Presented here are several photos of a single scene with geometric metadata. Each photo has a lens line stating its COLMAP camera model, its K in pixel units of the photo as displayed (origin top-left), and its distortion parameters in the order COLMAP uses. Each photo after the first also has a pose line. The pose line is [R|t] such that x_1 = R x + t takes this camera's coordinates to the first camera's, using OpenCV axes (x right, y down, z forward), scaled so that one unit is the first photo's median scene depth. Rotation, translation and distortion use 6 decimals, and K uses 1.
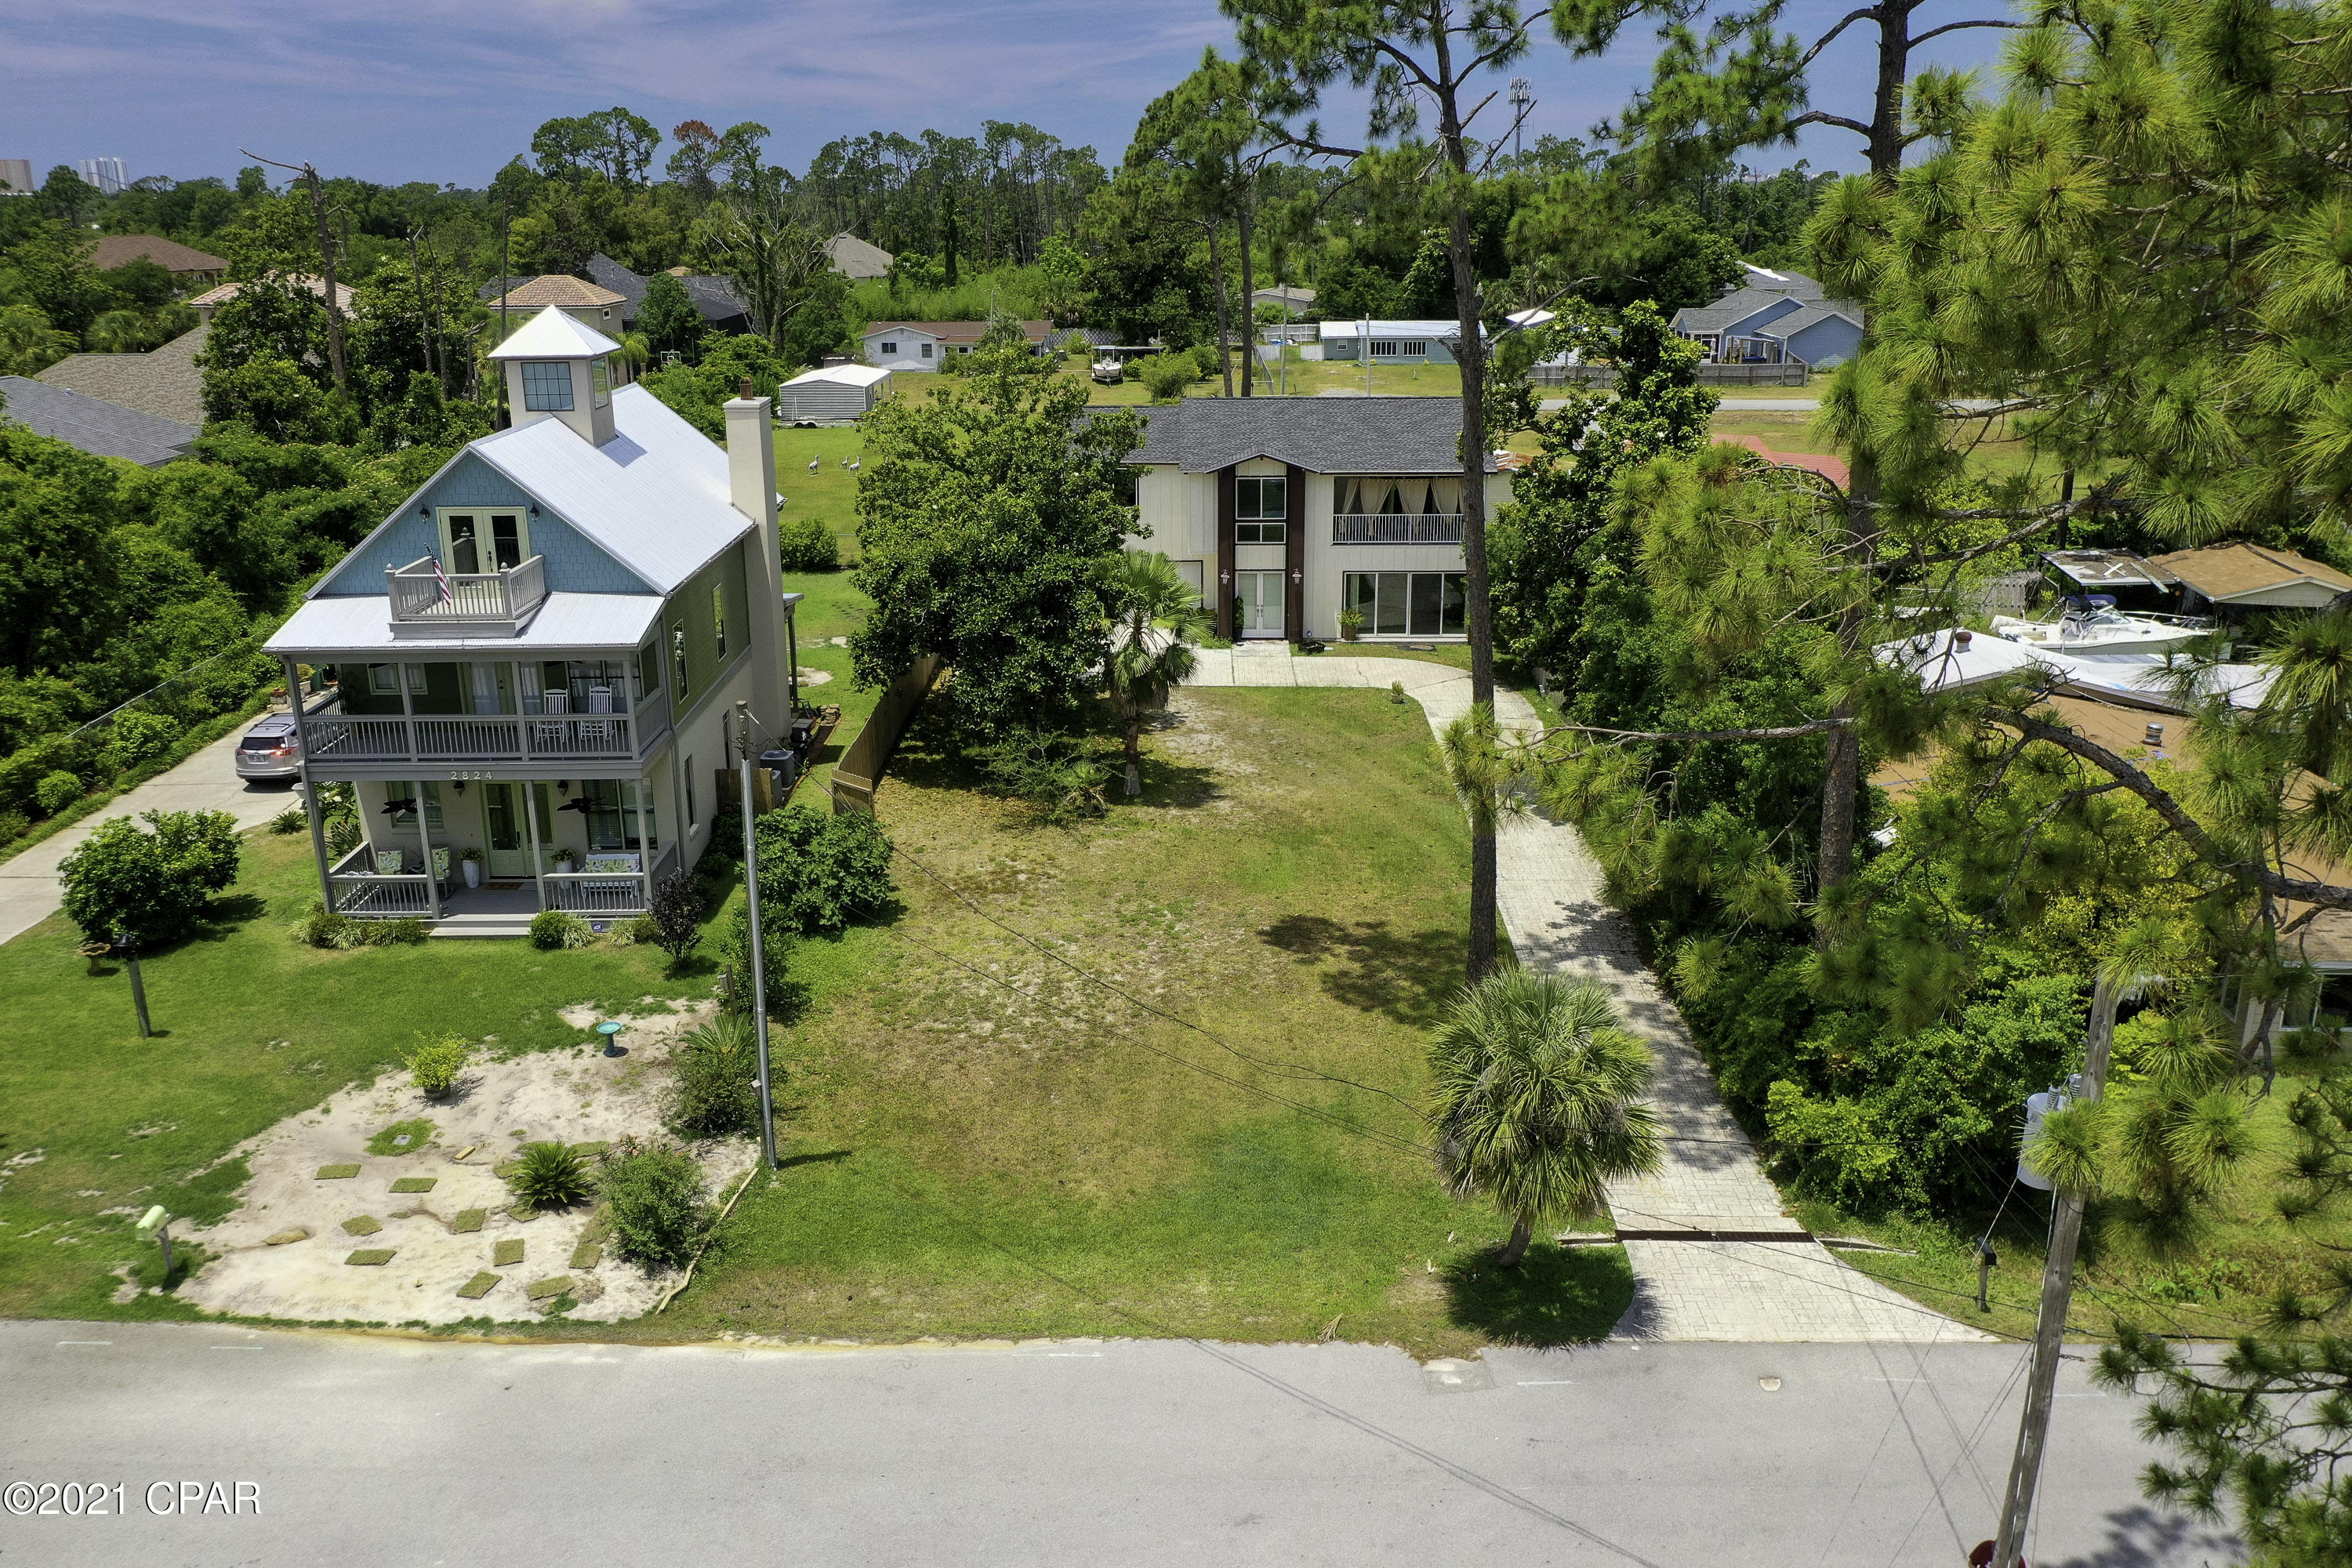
lens RADIAL K [[1938.1, 0, 1185.5], [0, 1938.1, 810.4], [0, 0, 1]] dist [0.013879, -0.003698]
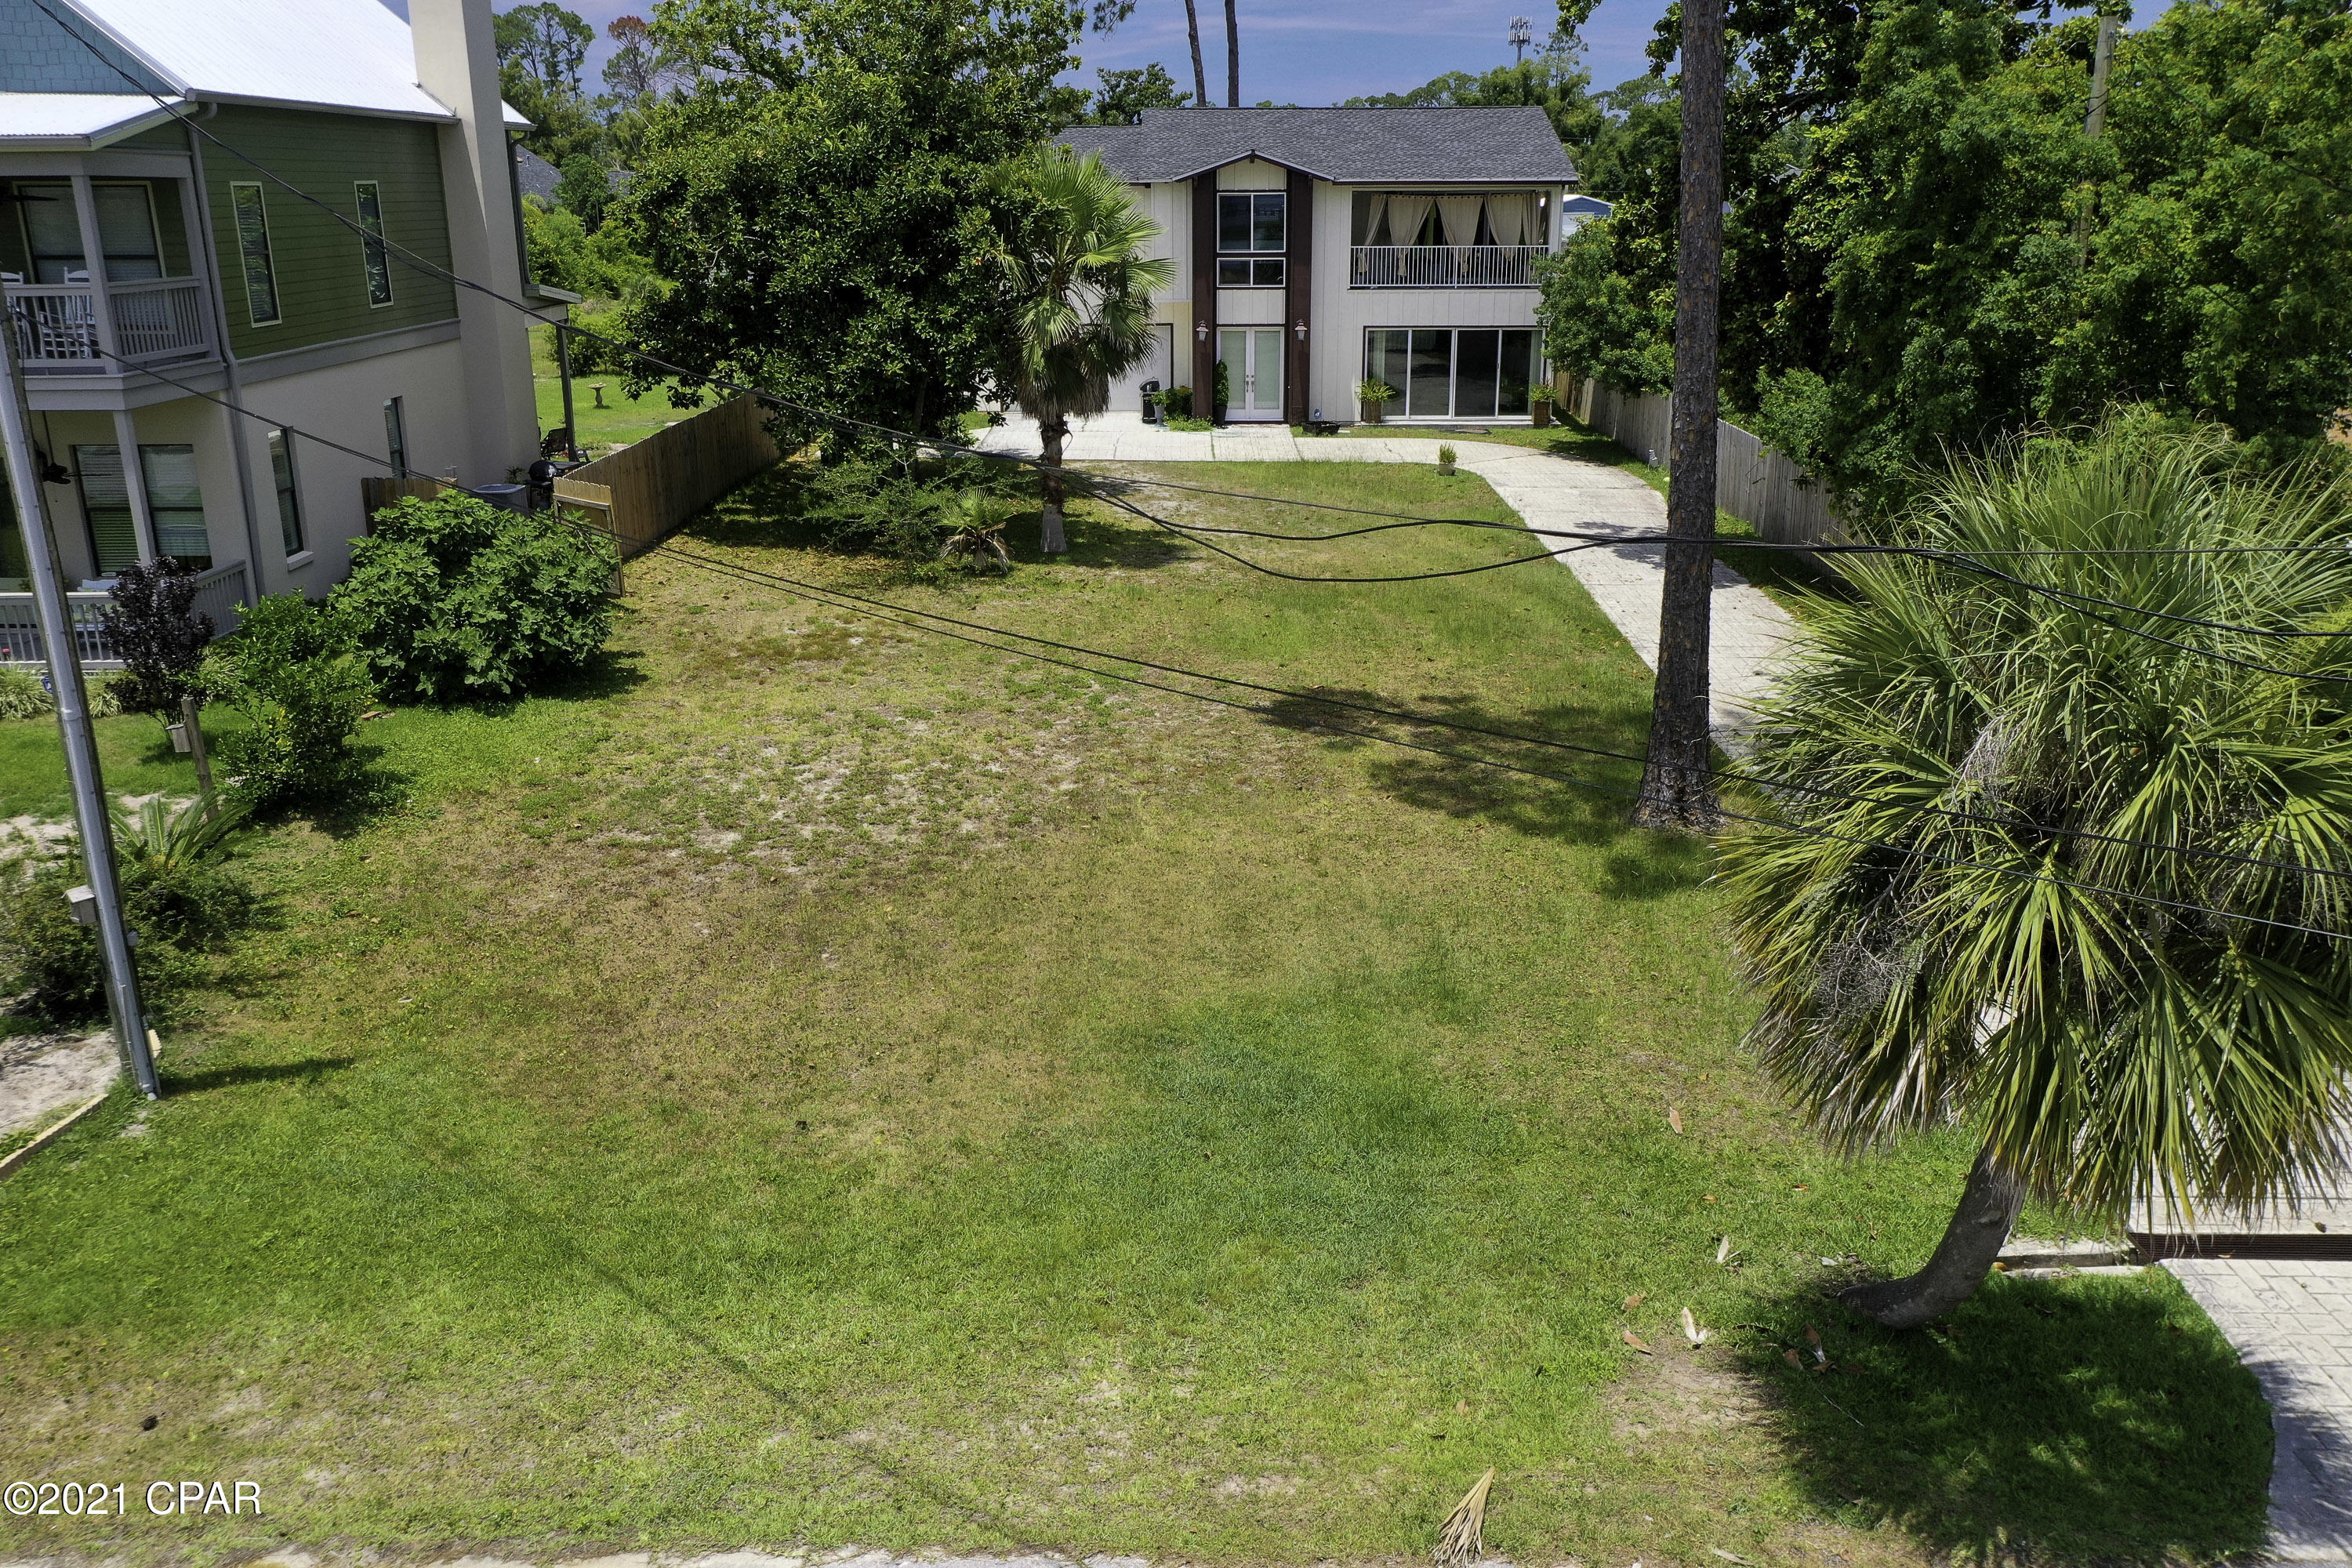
lens RADIAL K [[1901.4, 0, 1176.0], [0, 1901.4, 784.0], [0, 0, 1]] dist [0.004147, 0.005831]
pose [[0.999999, -0.001686, 0.000166, 0.014343], [0.001689, 0.999849, -0.017291, 0.088292], [-0.000137, 0.017291, 0.999850, 0.410996]]
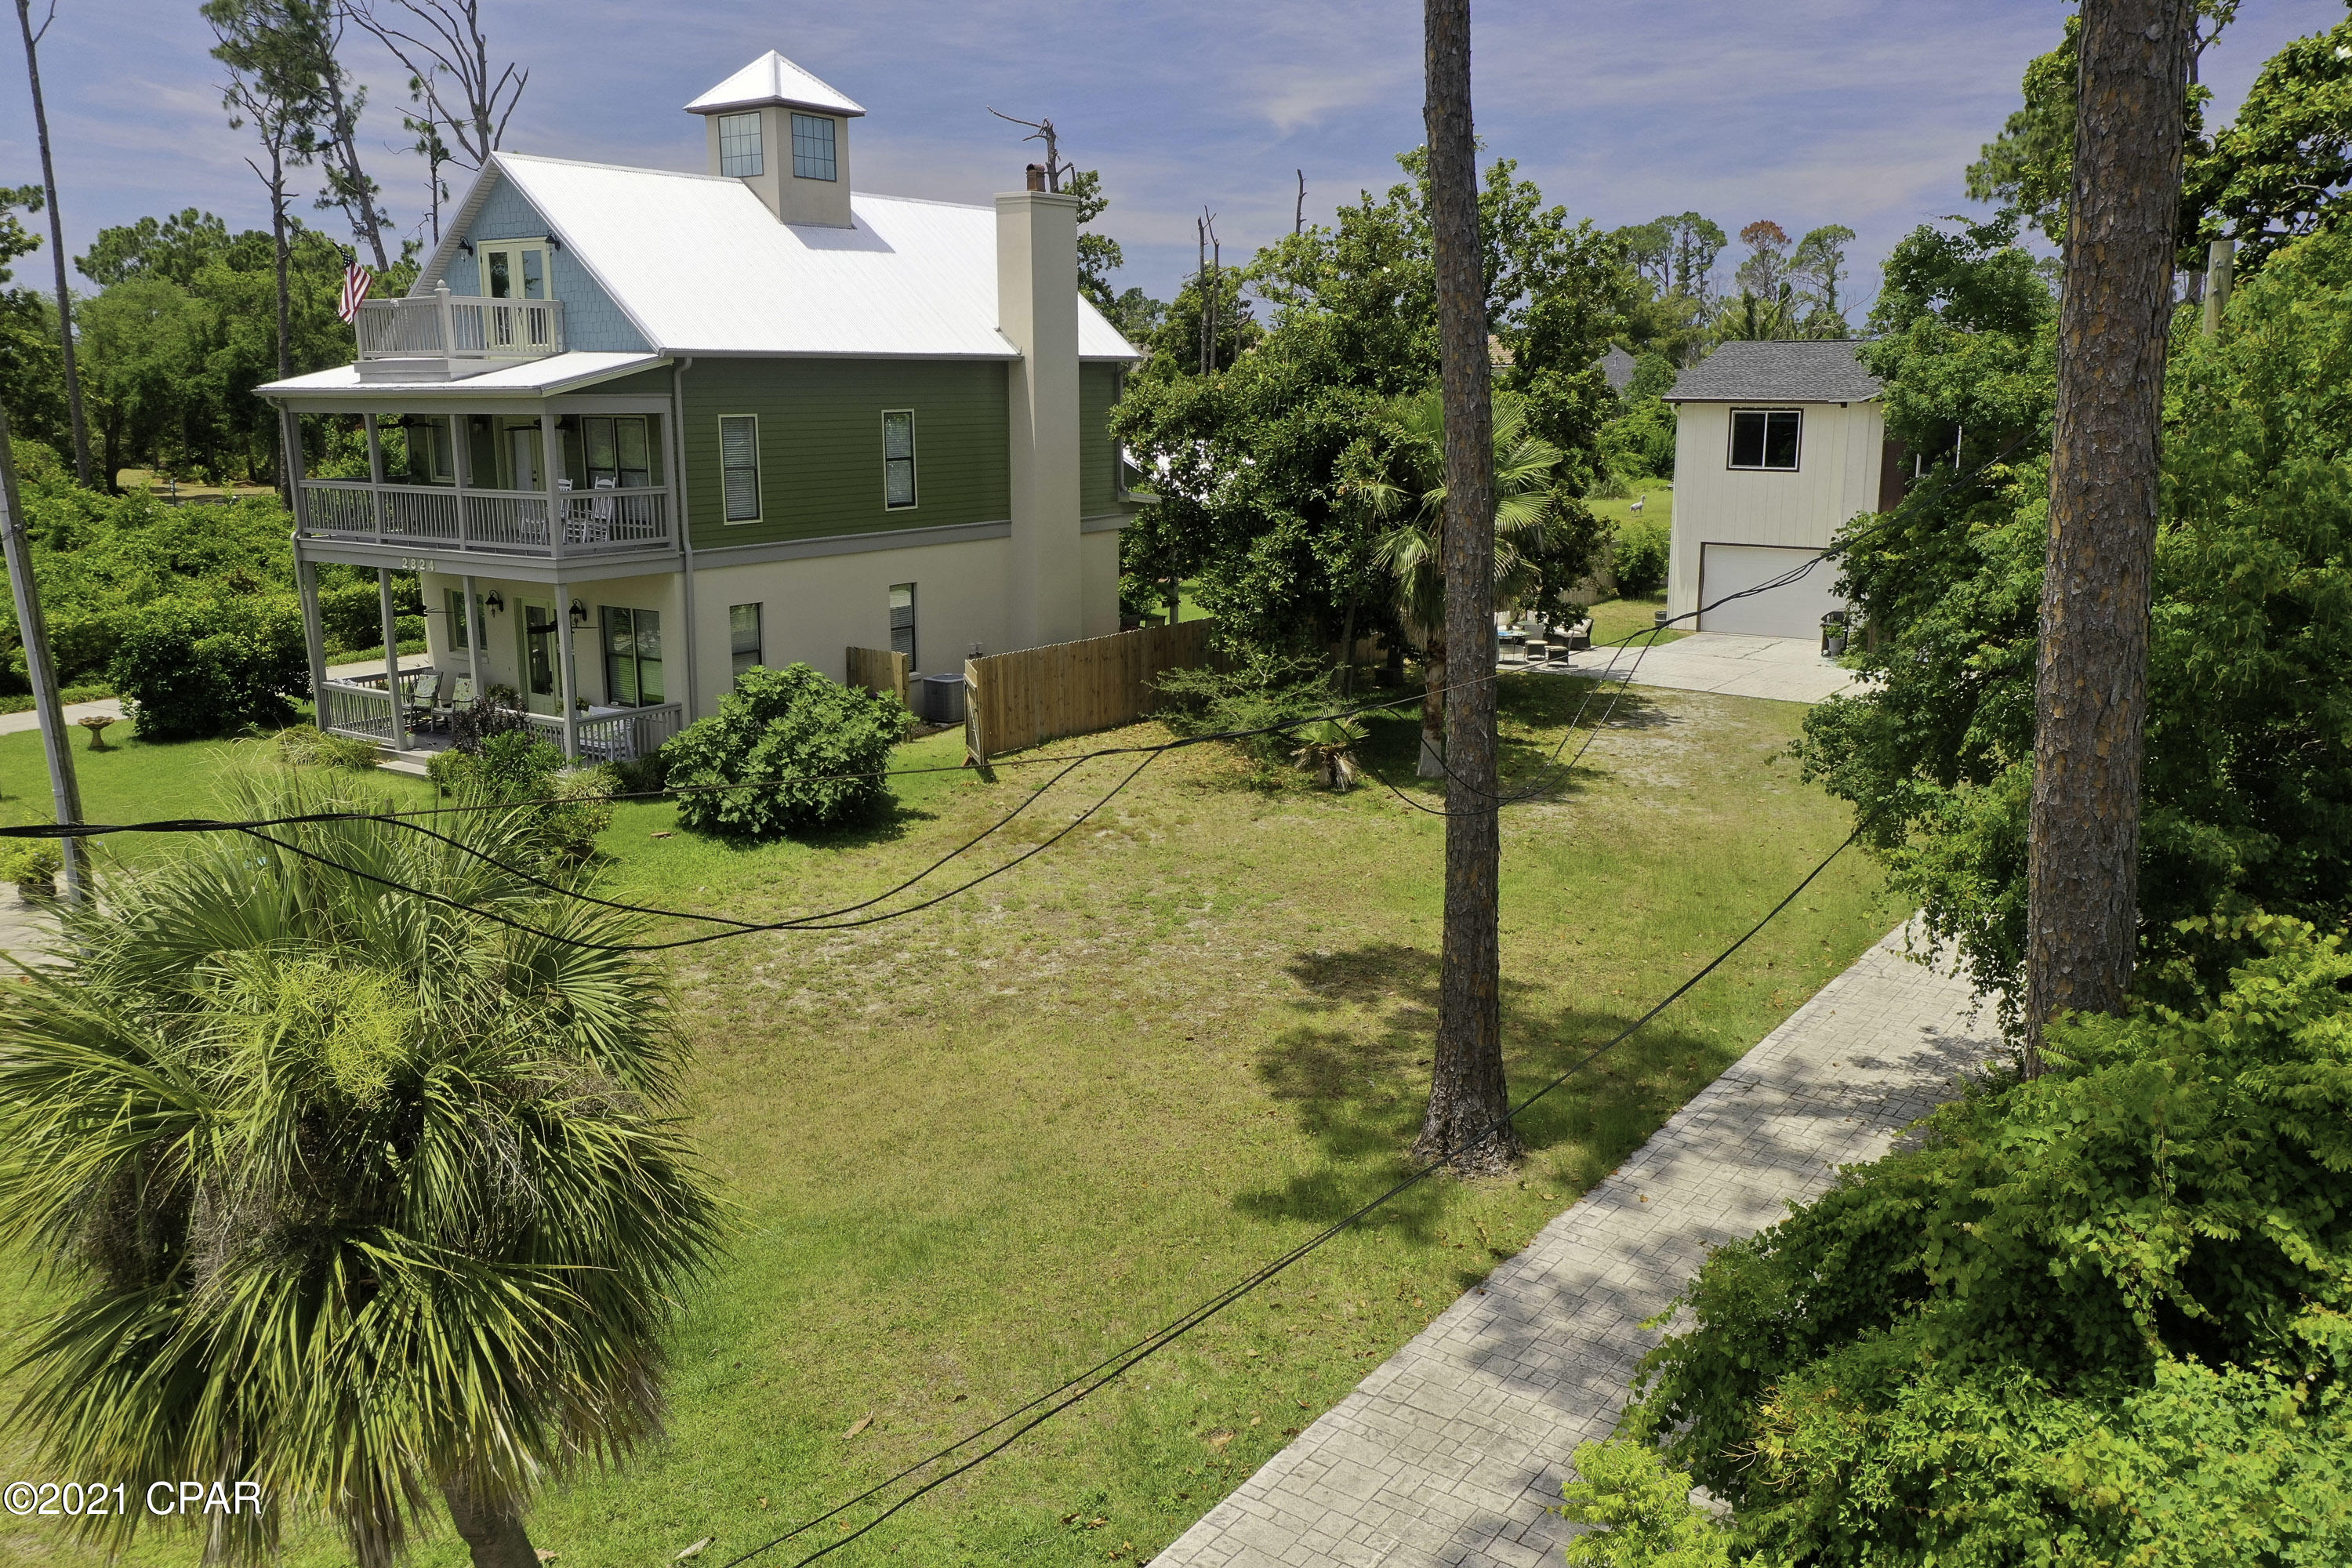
lens RADIAL K [[1901.4, 0, 1176.0], [0, 1901.4, 784.0], [0, 0, 1]] dist [0.004147, 0.005831]
pose [[0.810589, 0.121776, -0.572814, 0.293324], [-0.183992, 0.981567, -0.051694, 0.046301], [0.555961, 0.147296, 0.818053, 0.490488]]
